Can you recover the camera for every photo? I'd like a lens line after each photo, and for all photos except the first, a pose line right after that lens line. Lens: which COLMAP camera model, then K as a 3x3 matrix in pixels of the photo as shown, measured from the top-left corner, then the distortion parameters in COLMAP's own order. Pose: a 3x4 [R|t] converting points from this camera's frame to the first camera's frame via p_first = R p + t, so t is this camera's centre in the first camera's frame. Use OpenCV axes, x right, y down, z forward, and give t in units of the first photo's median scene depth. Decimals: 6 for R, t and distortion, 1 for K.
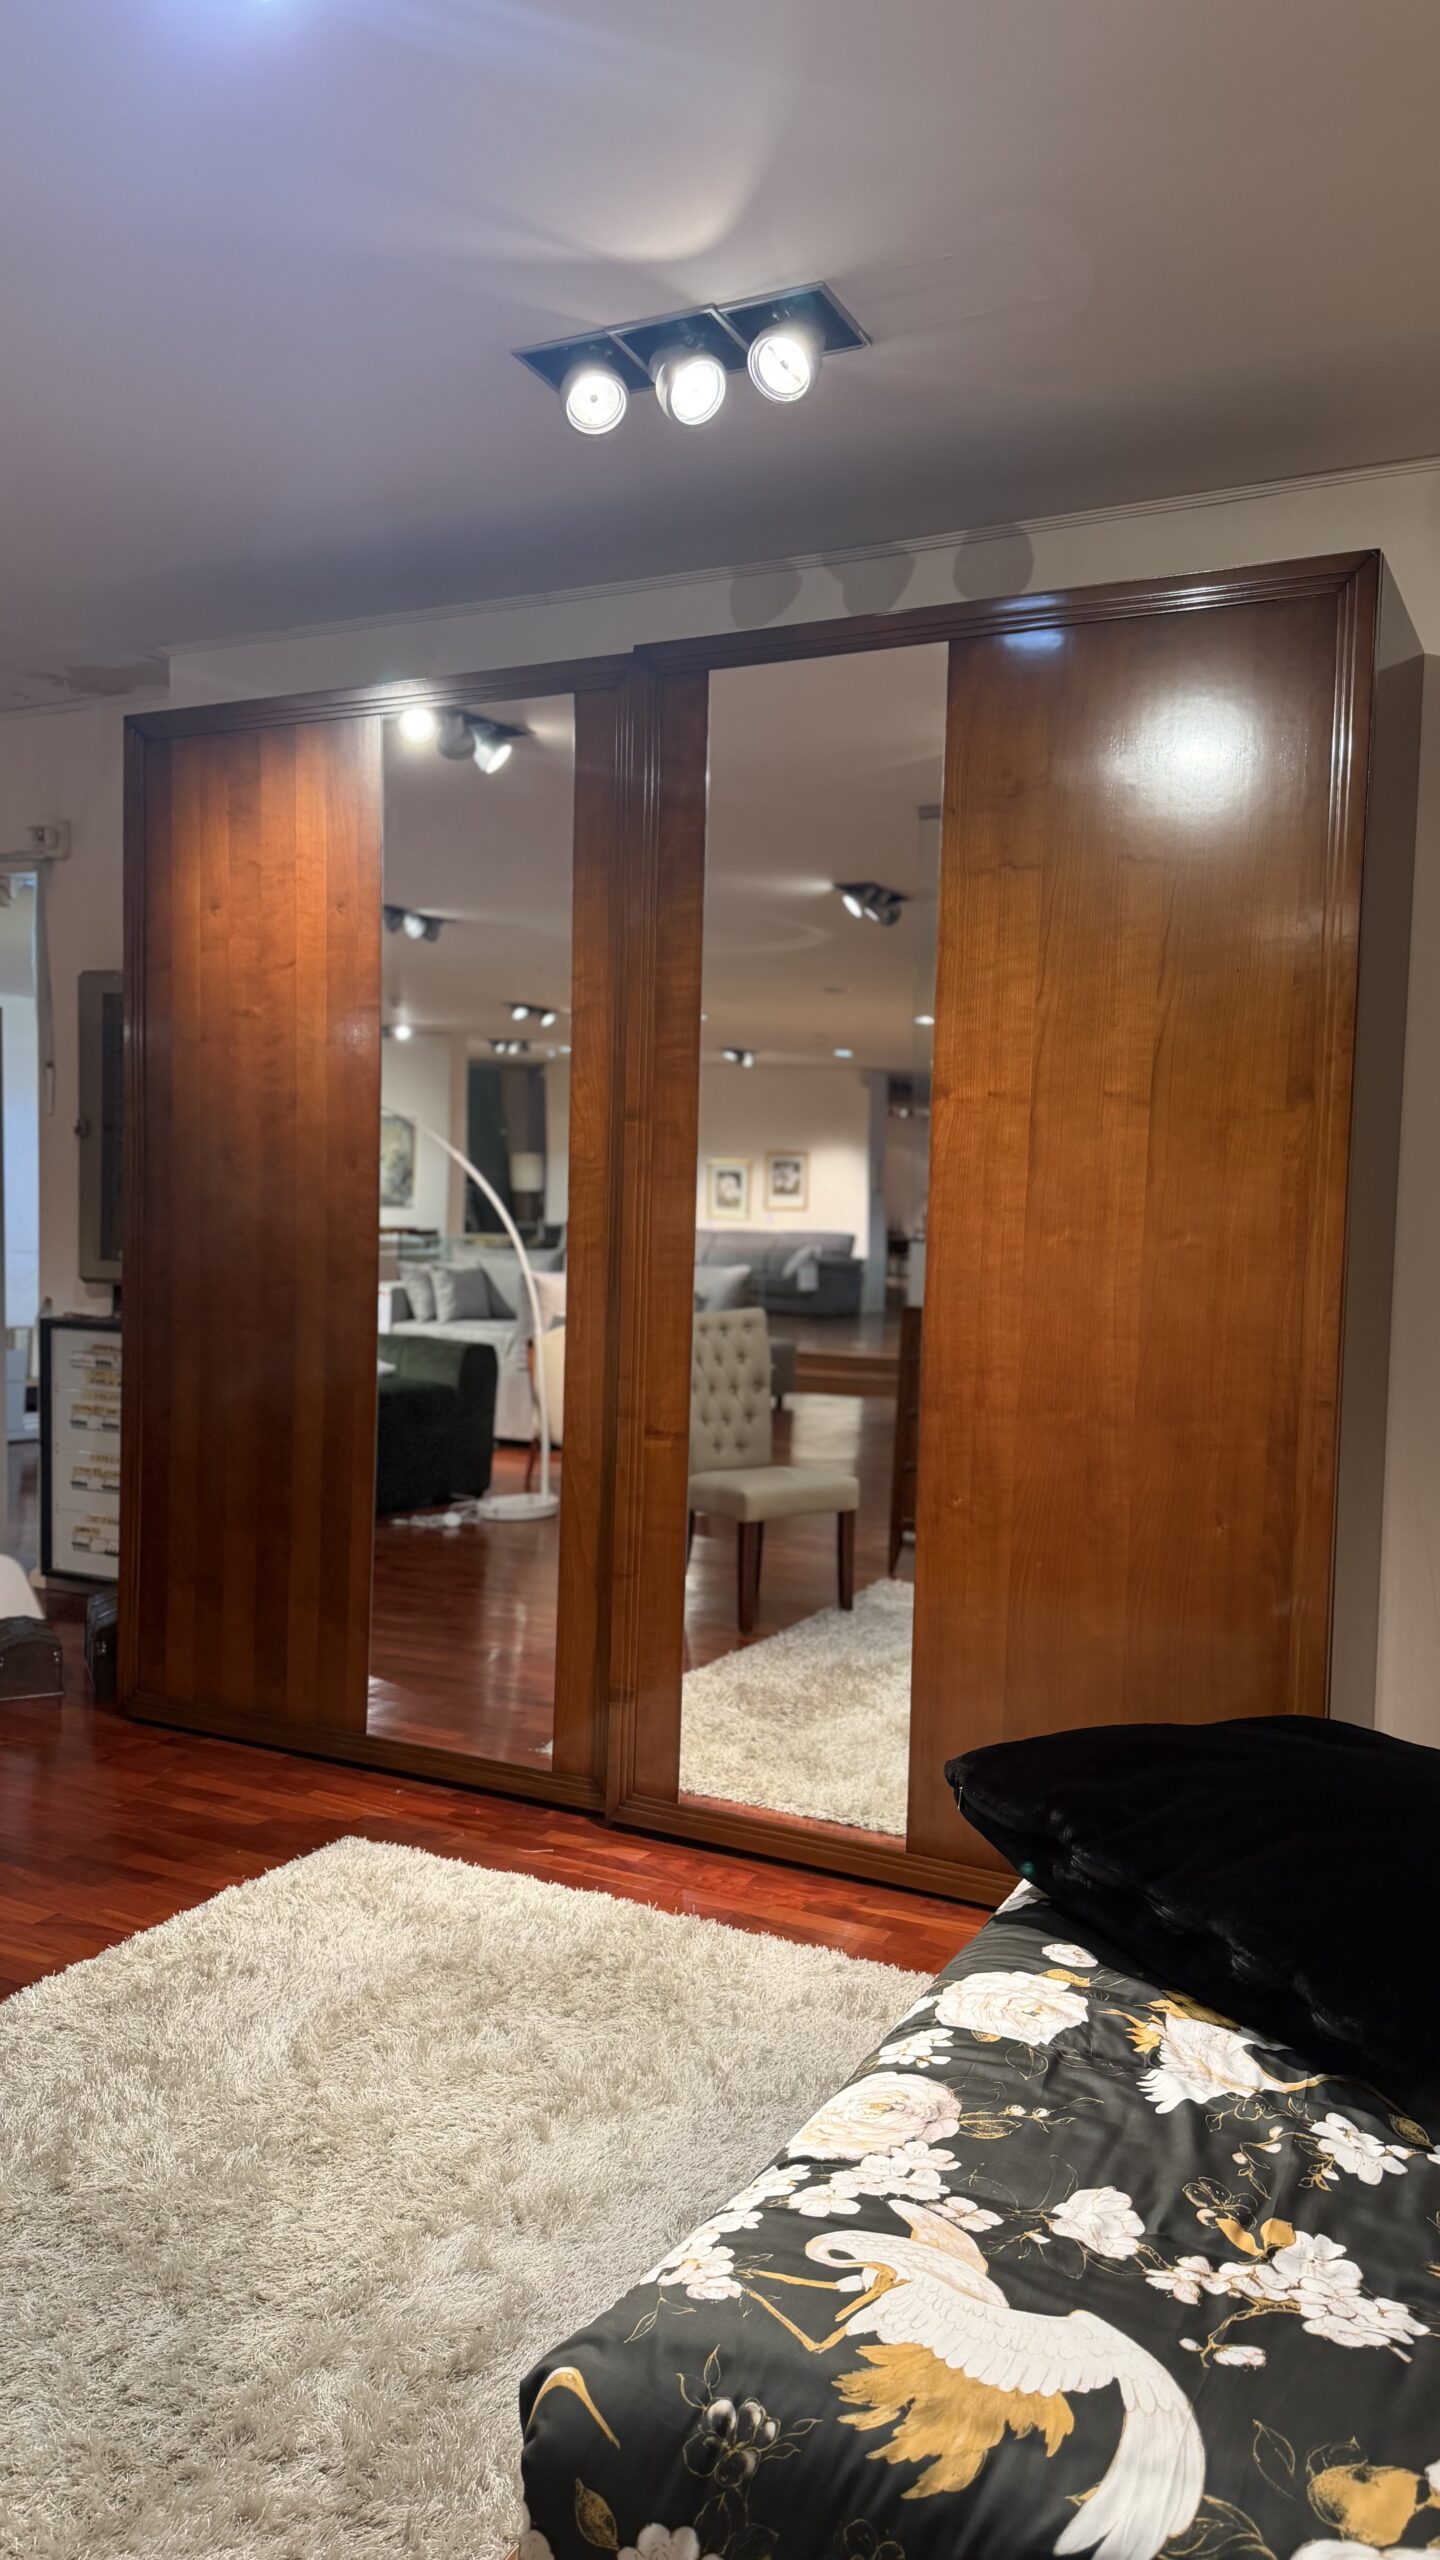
lens RADIAL K [[1781.6, 0, 735.2], [0, 1781.6, 1288.6], [0, 0, 1]] dist [0.101684, -0.146469]
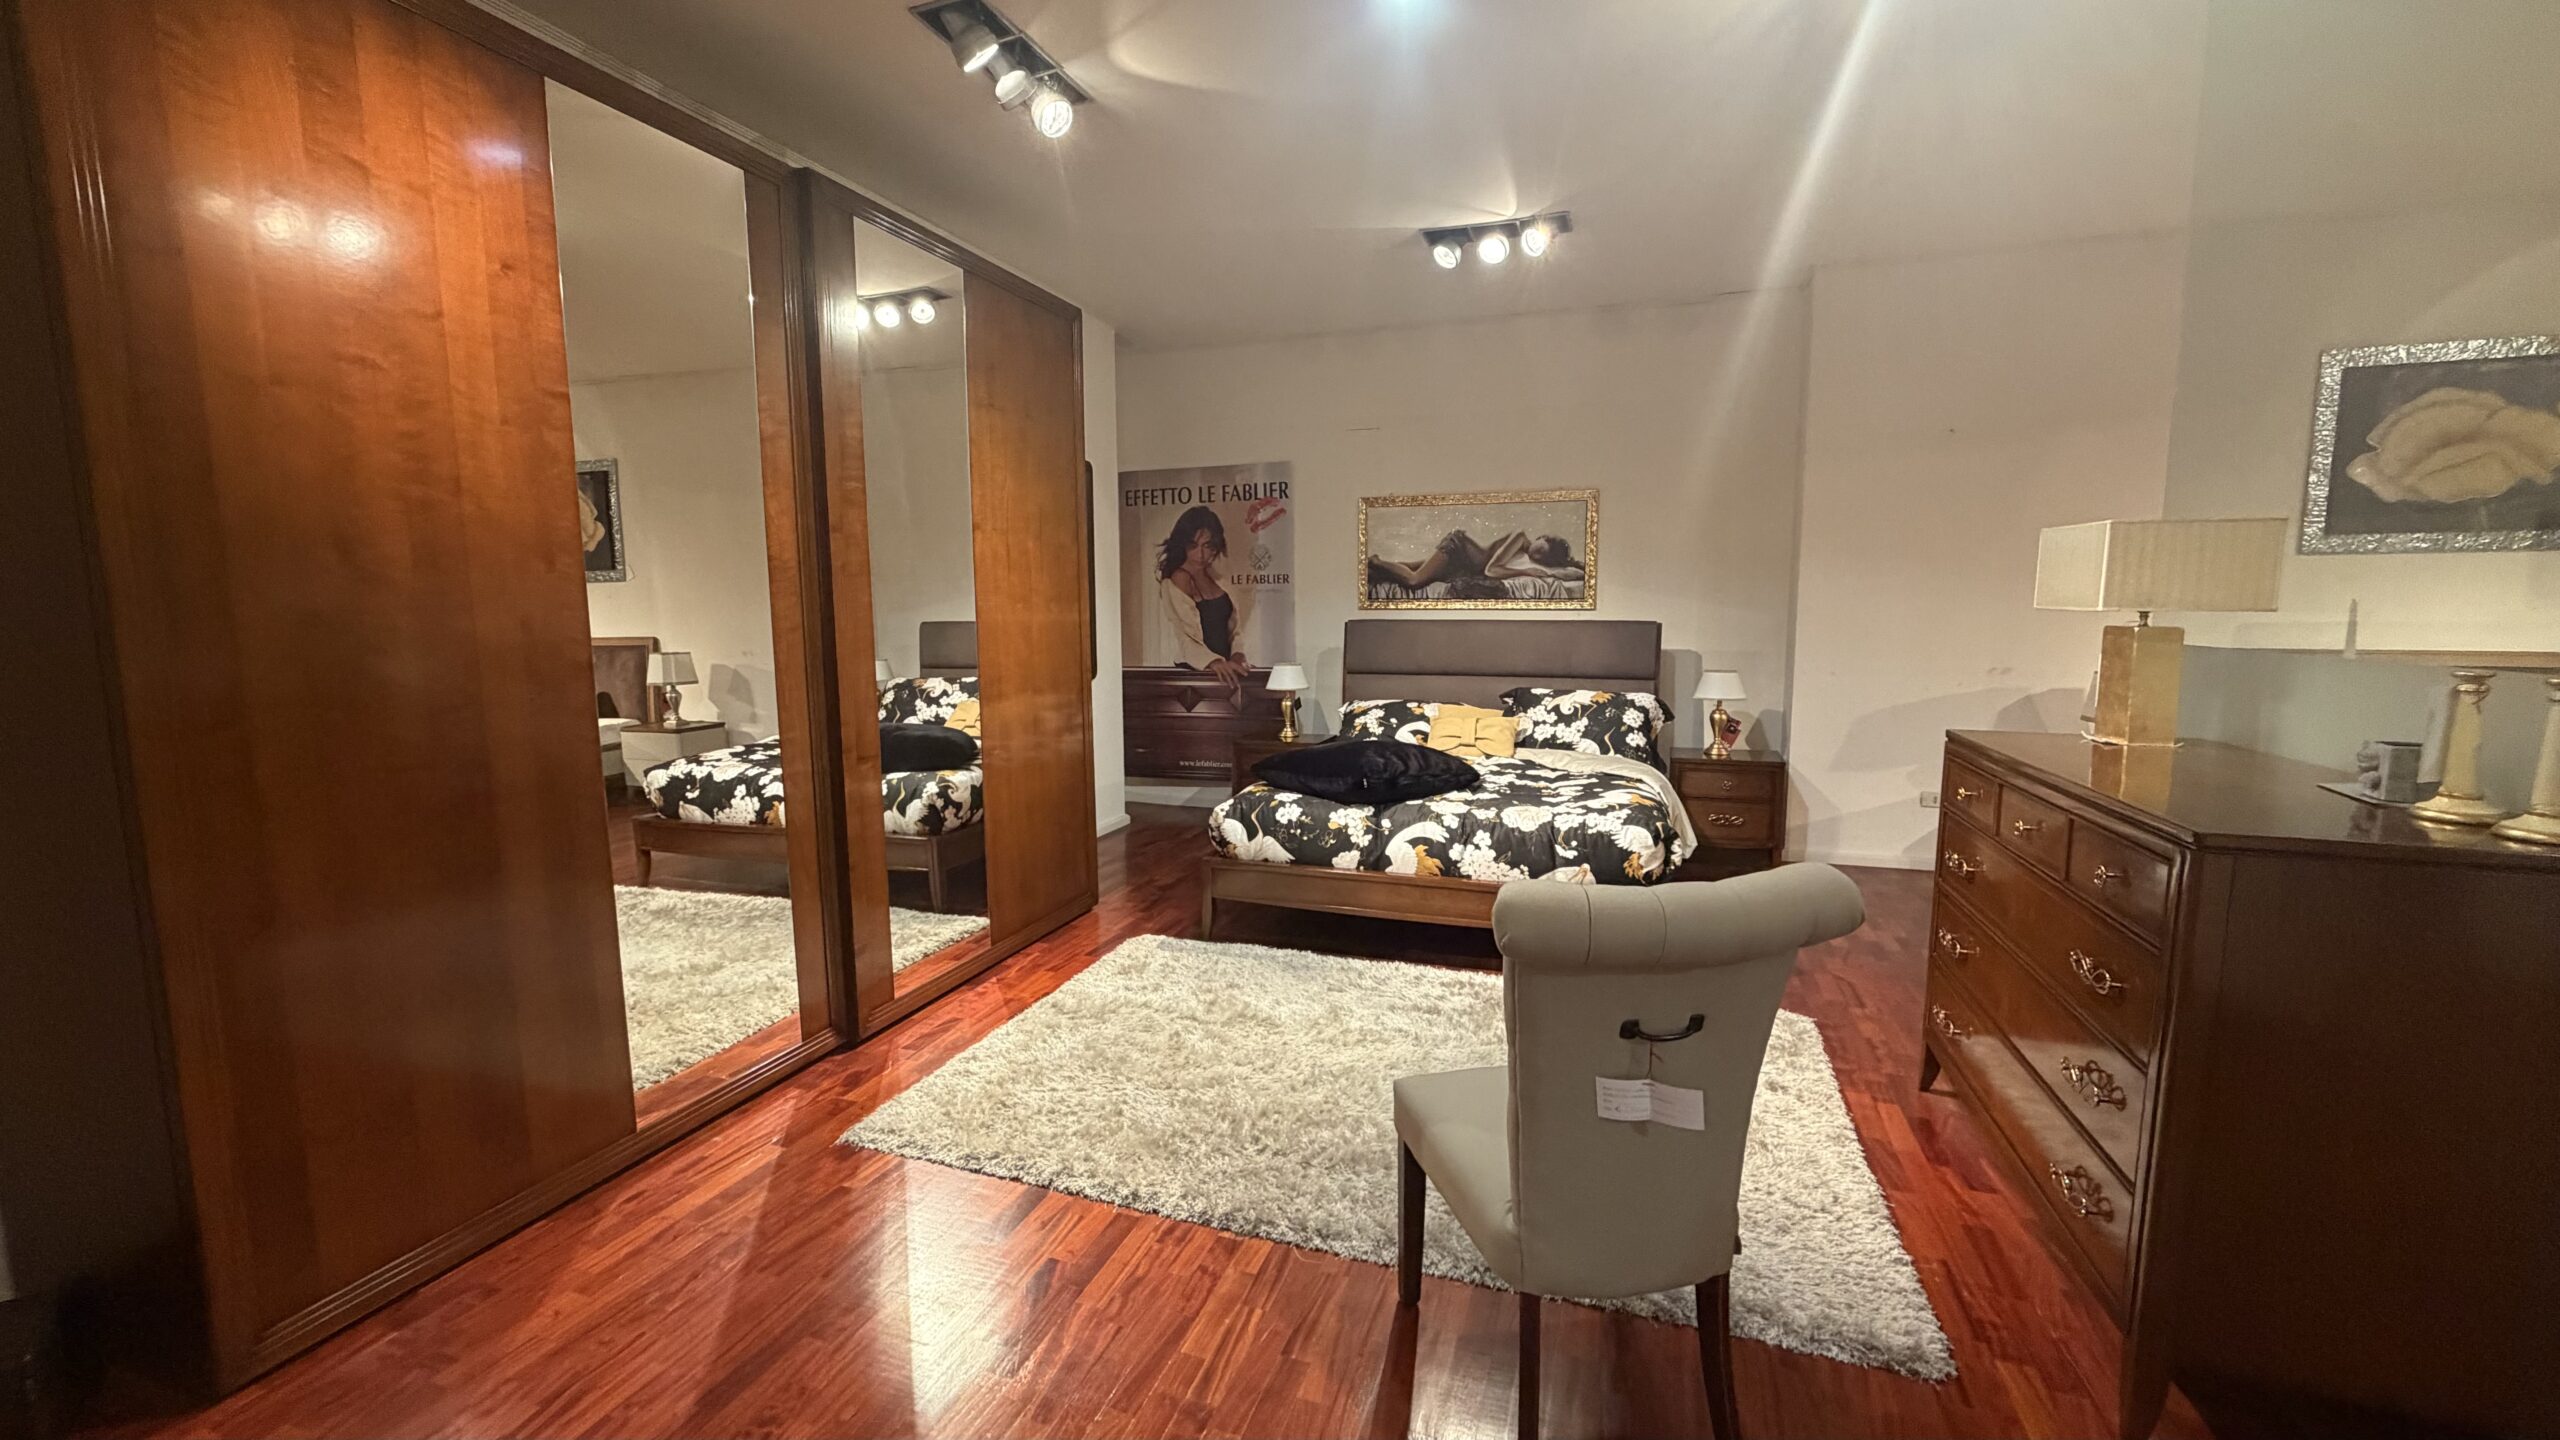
lens RADIAL K [[1045.7, 0, 1280.0], [0, 1045.7, 720.0], [0, 0, 1]] dist [-0.000227, -0.000049]
pose [[-0.144144, -0.146394, 0.978668, -0.795489], [0.052300, 0.986487, 0.155267, -0.052908], [-0.988174, 0.073565, -0.134540, 0.697825]]
